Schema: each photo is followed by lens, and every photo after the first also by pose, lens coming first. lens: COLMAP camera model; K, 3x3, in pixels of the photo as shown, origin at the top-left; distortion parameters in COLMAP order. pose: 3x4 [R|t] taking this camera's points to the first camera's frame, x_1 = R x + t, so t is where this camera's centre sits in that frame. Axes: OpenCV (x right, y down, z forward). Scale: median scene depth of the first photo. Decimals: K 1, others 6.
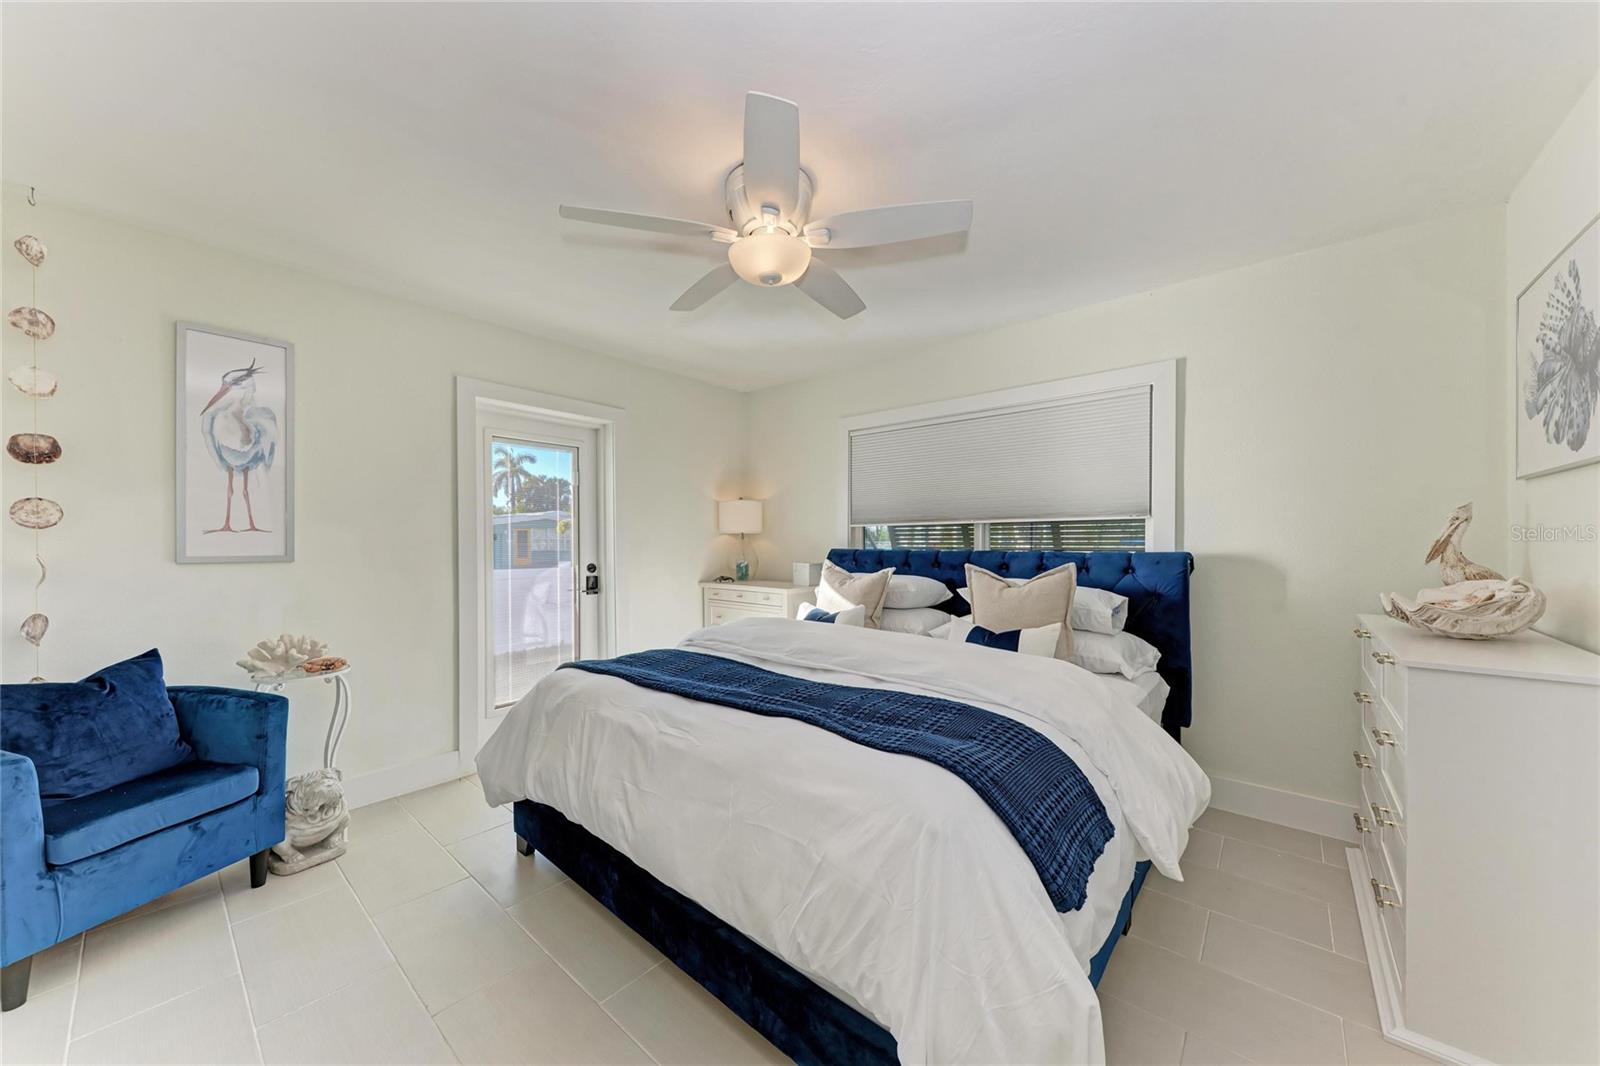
lens RADIAL K [[569.9, 0, 798.6], [0, 569.9, 540.9], [0, 0, 1]] dist [0.010341, -0.000034]
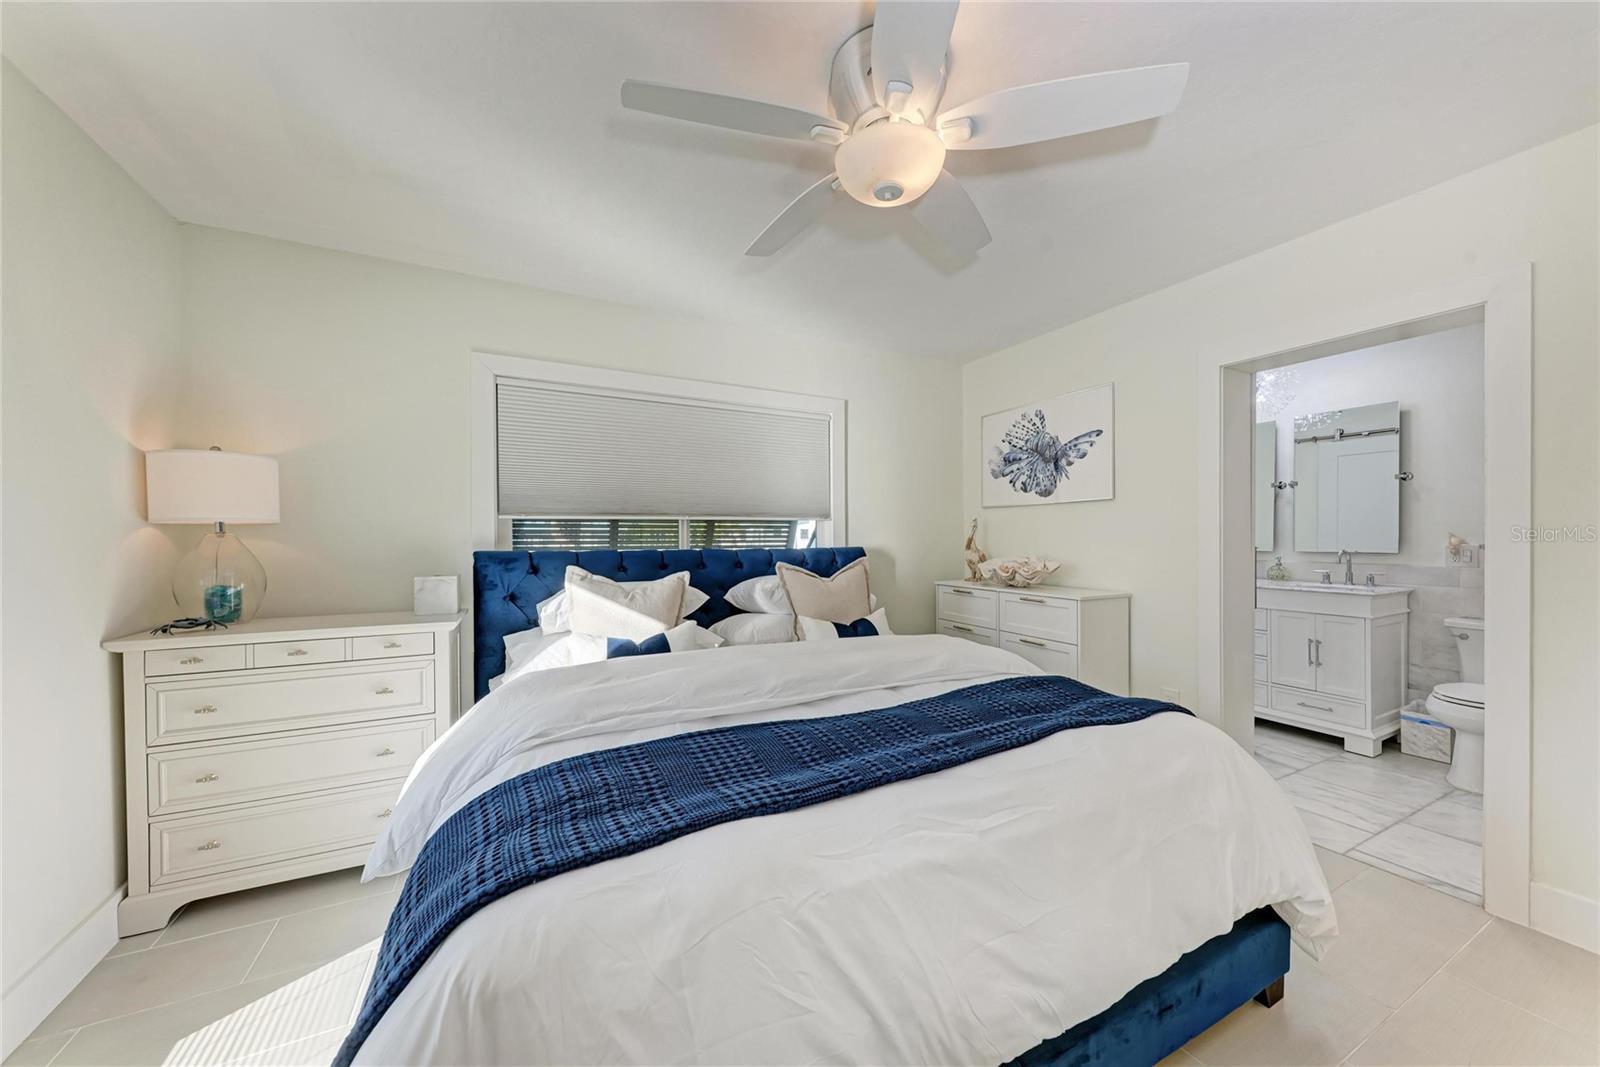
lens RADIAL K [[569.9, 0, 798.6], [0, 569.9, 541.4], [0, 0, 1]] dist [0.010341, -0.000034]
pose [[0.370282, -0.003659, 0.928912, -0.622140], [0.002823, 0.999992, 0.002814, 0.002565], [-0.928915, 0.001581, 0.370290, 0.647214]]
